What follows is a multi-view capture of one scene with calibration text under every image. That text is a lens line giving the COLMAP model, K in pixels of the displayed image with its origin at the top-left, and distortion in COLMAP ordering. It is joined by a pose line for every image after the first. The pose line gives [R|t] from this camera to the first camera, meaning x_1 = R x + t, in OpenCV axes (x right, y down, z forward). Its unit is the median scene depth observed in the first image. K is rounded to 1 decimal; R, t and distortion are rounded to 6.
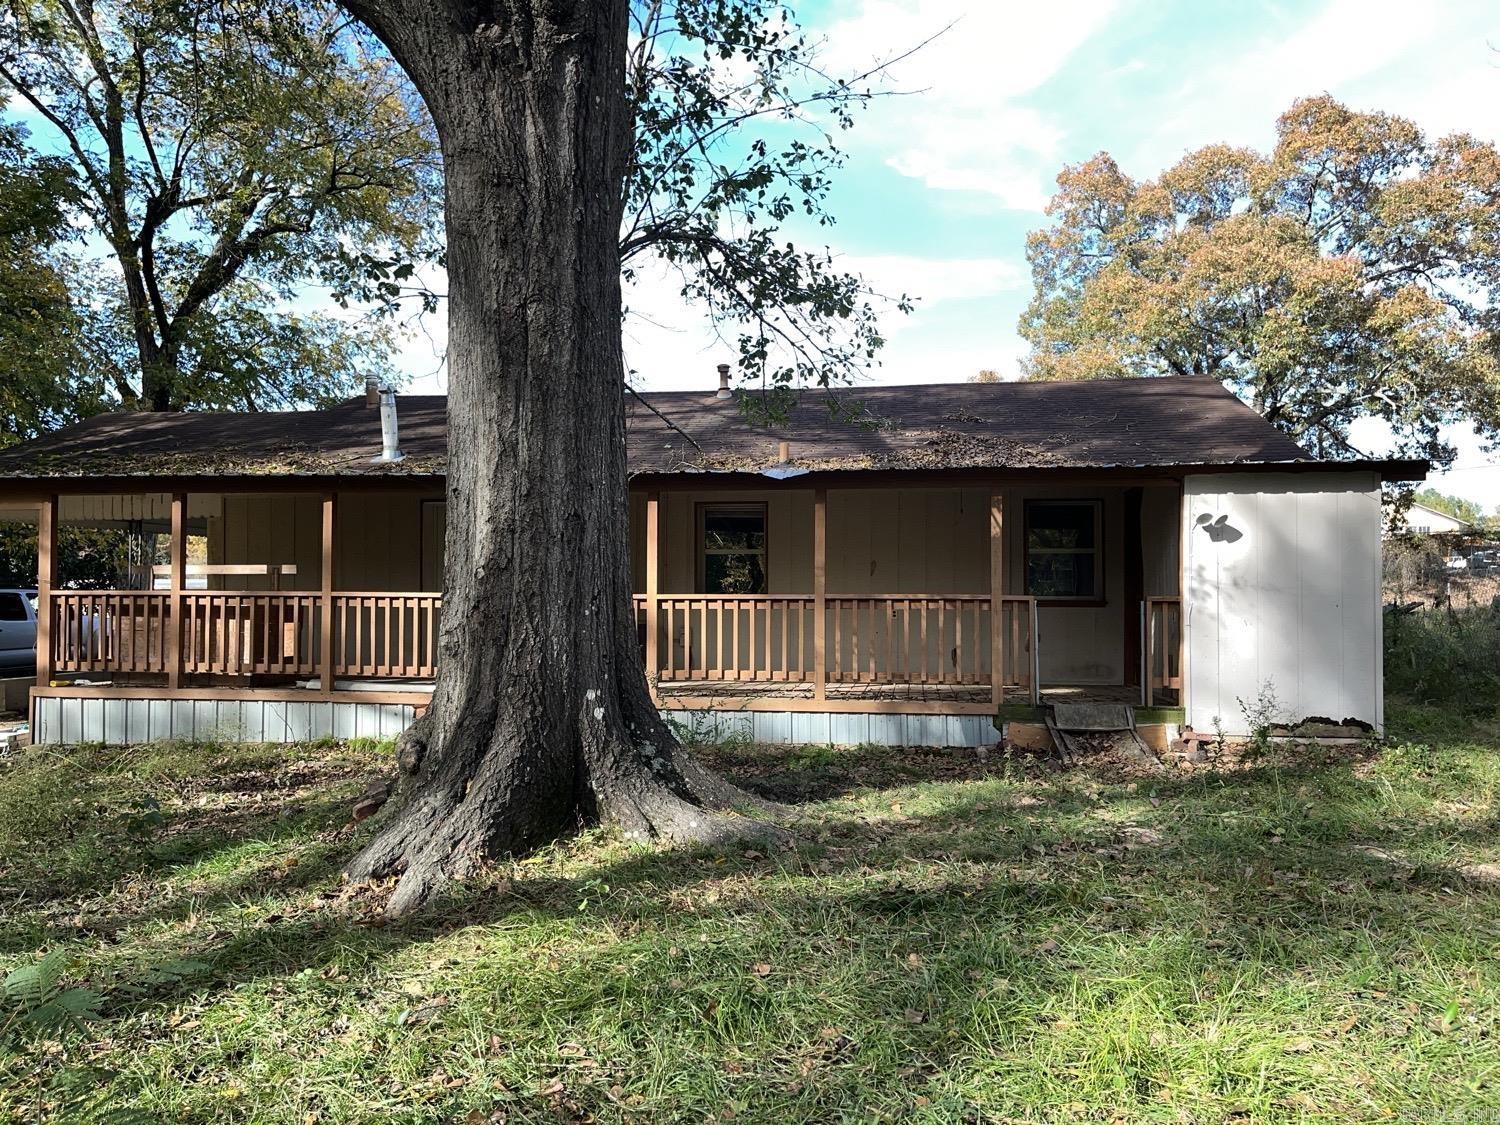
lens RADIAL K [[1138.5, 0, 748.1], [0, 1138.5, 568.0], [0, 0, 1]] dist [0.032315, -0.003327]
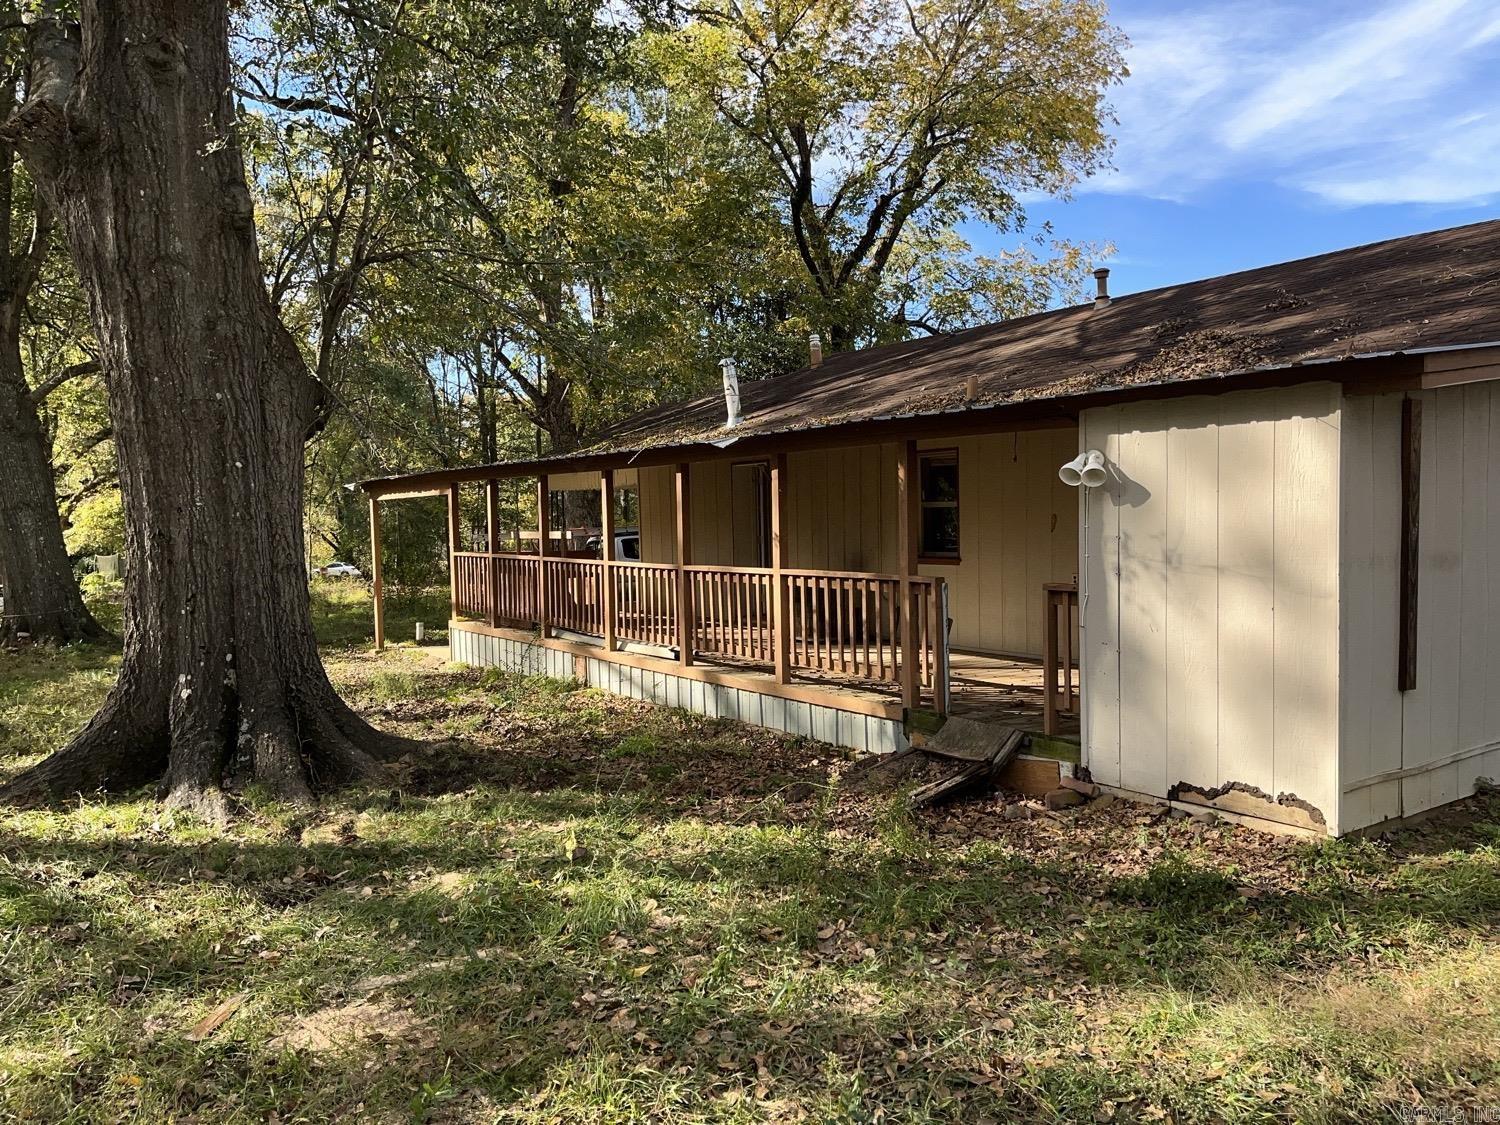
lens RADIAL K [[1138.5, 0, 748.1], [0, 1138.5, 563.3], [0, 0, 1]] dist [0.032315, -0.003327]
pose [[0.687035, 0.011714, -0.726530, 0.761554], [0.043285, 0.997435, 0.057013, -0.037267], [0.725334, -0.070618, 0.684766, 0.383423]]
